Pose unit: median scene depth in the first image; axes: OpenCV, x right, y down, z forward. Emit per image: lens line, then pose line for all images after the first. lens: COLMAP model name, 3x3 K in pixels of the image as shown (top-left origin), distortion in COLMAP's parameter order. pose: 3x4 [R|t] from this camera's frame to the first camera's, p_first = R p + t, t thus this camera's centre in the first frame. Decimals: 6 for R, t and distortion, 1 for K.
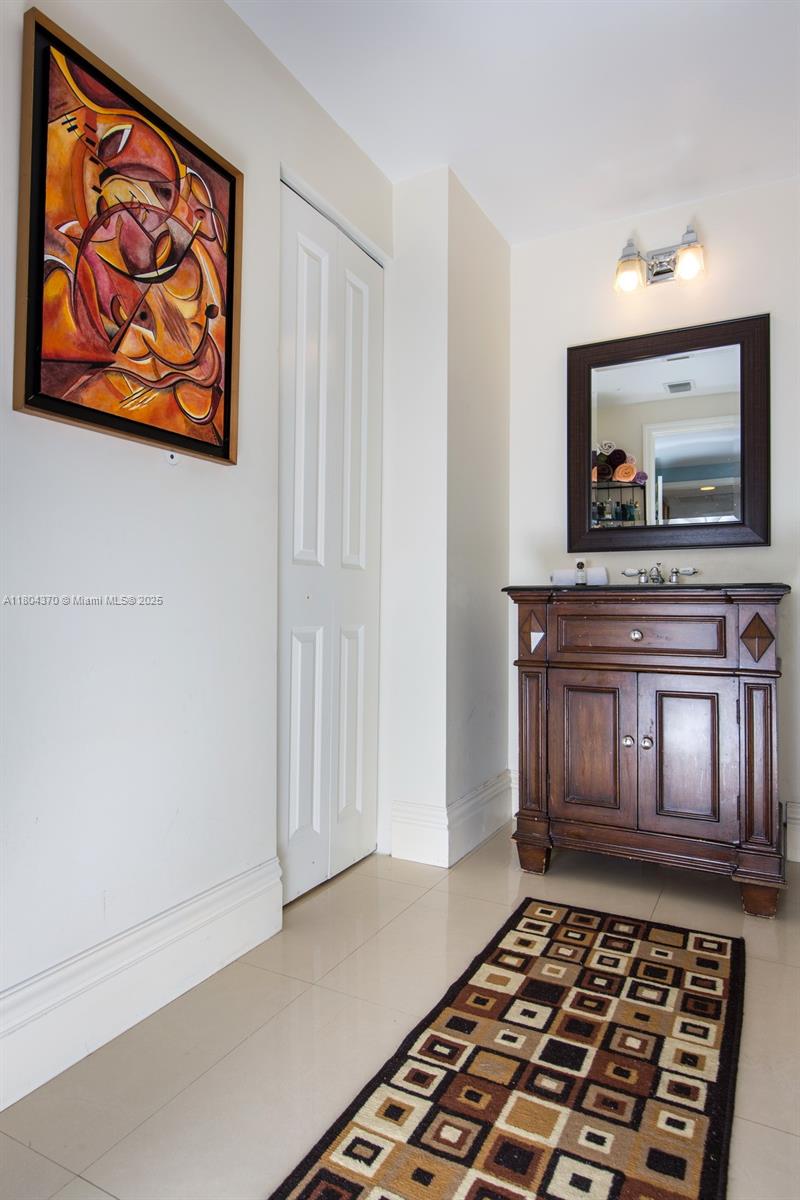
lens RADIAL K [[689.5, 0, 400.7], [0, 689.5, 608.1], [0, 0, 1]] dist [0.007211, -0.000113]
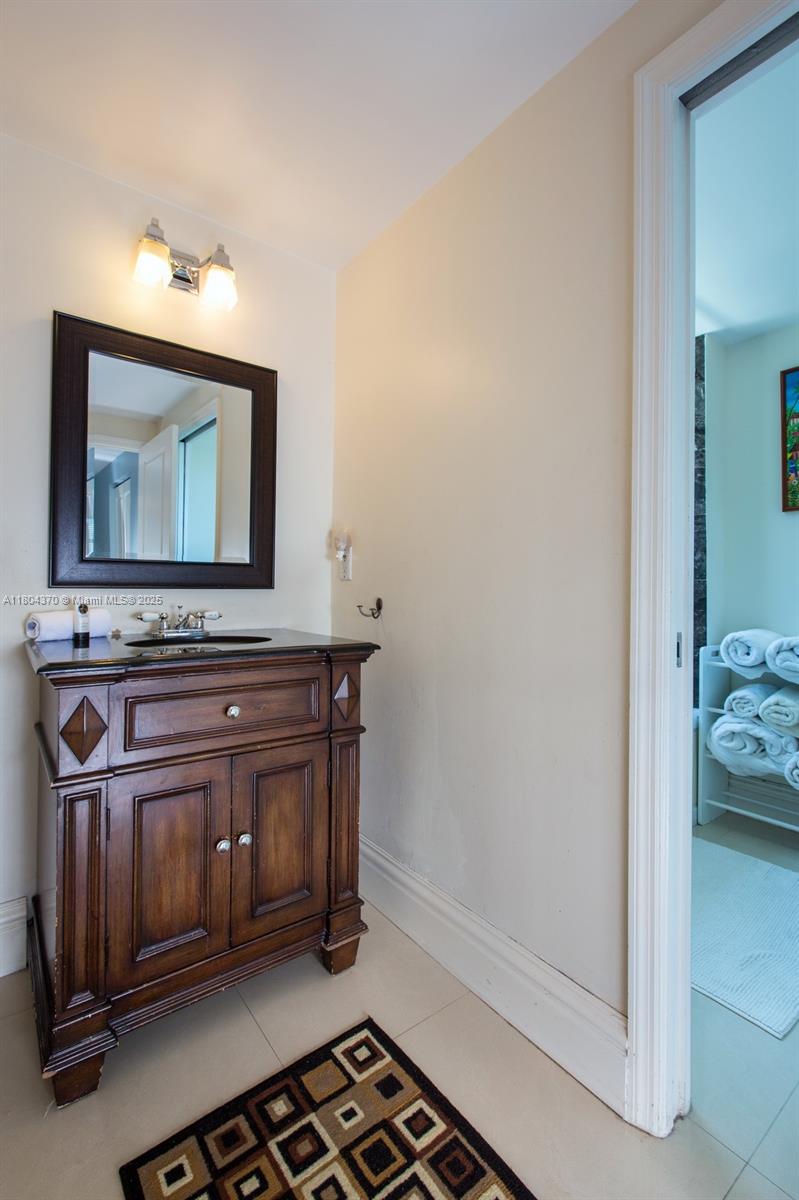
lens RADIAL K [[540.1, 0, 390.8], [0, 540.1, 581.9], [0, 0, 1]] dist [0.000279, -0.000701]
pose [[0.430786, 0.012702, 0.902365, -0.182460], [-0.003051, 0.999916, -0.012619, -0.122556], [-0.902449, 0.002683, 0.430788, 0.648206]]
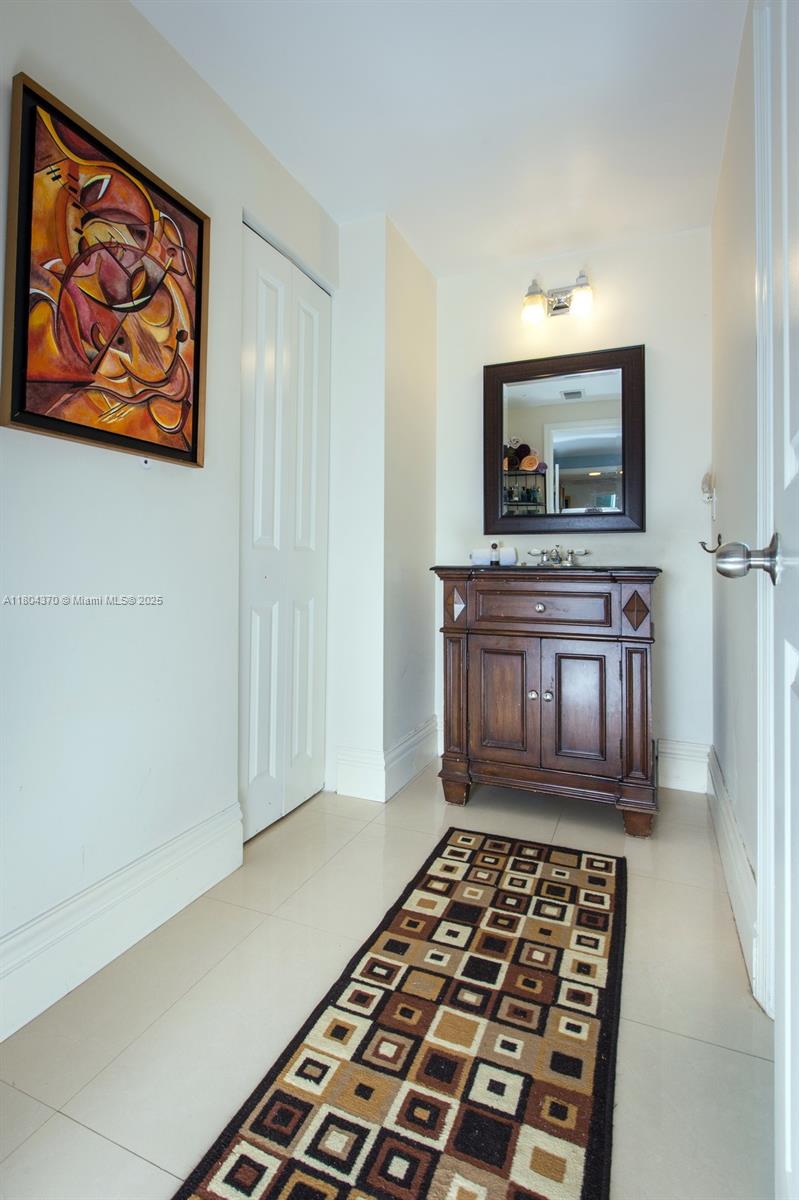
lens RADIAL K [[576.9, 0, 389.9], [0, 576.9, 563.9], [0, 0, 1]] dist [0.004606, -0.000556]
pose [[0.996890, 0.001691, 0.078792, -0.001825], [-0.001350, 0.999989, -0.004380, -0.037735], [-0.078798, 0.004260, 0.996881, 0.009613]]
